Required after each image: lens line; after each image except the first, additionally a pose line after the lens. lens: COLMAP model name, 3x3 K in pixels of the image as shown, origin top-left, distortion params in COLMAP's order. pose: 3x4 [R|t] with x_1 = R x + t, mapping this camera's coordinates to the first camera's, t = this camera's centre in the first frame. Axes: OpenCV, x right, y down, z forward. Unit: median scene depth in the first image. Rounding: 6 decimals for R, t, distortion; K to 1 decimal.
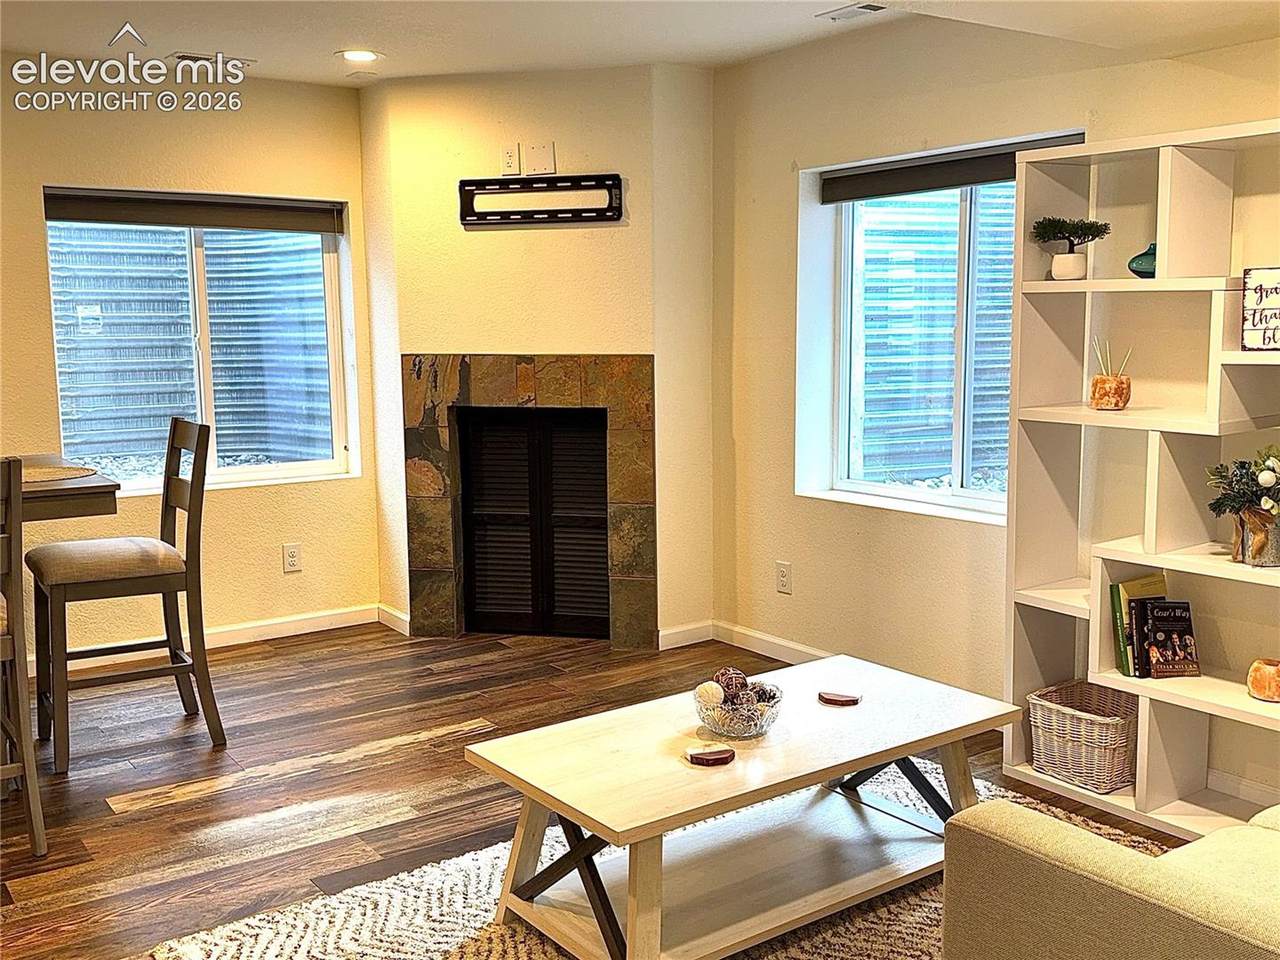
lens RADIAL K [[1277.0, 0, 638.8], [0, 1277.0, 479.4], [0, 0, 1]] dist [0.065161, 0.000000]
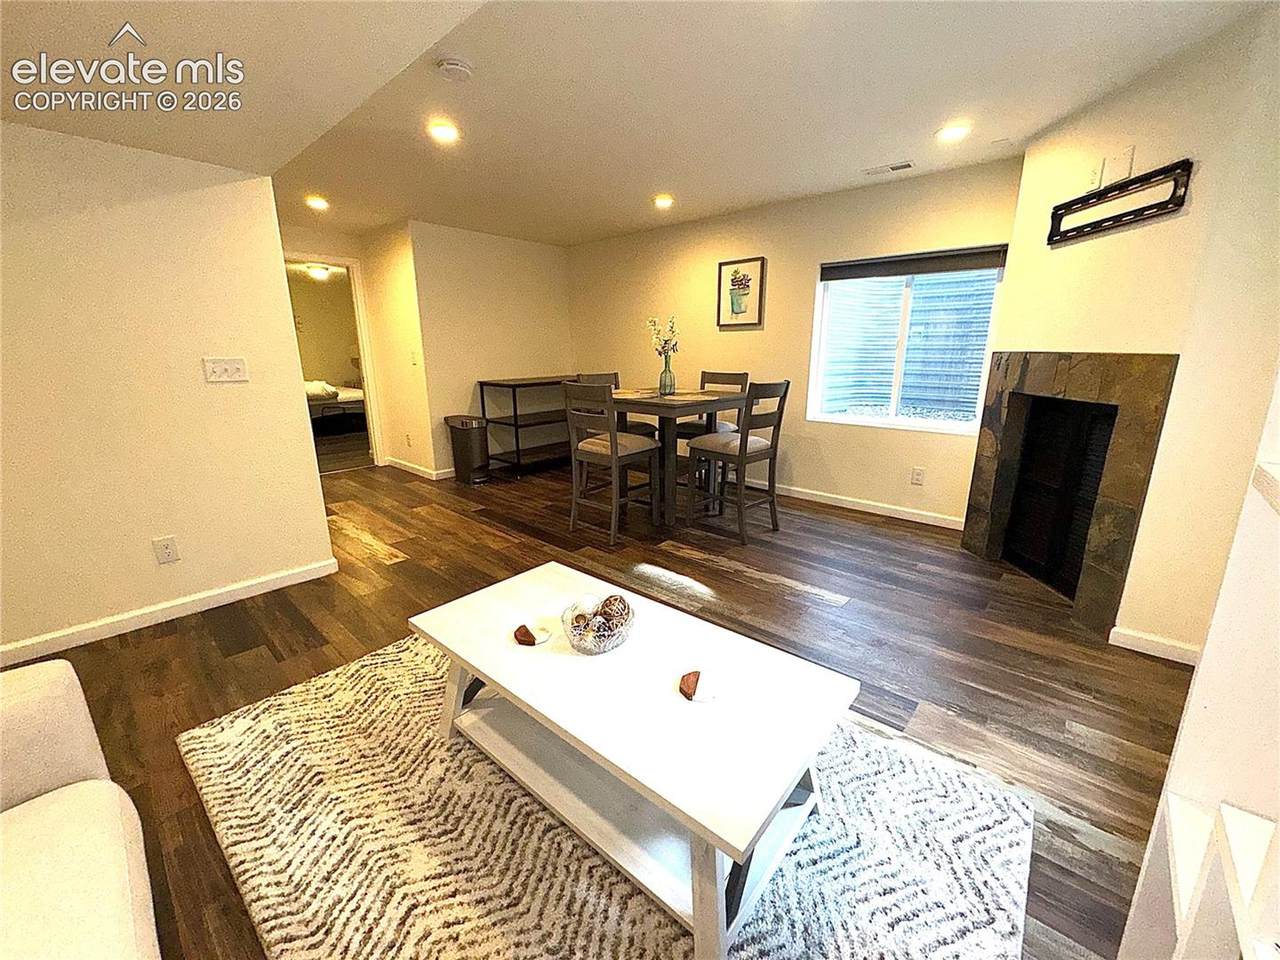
lens RADIAL K [[517.6, 0, 635.4], [0, 517.6, 473.2], [0, 0, 1]] dist [0.001976, 0.000532]
pose [[0.209891, 0.239442, -0.947952, 0.306874], [-0.121977, 0.968387, 0.217596, -0.046321], [0.970086, 0.069957, 0.232462, 0.517856]]
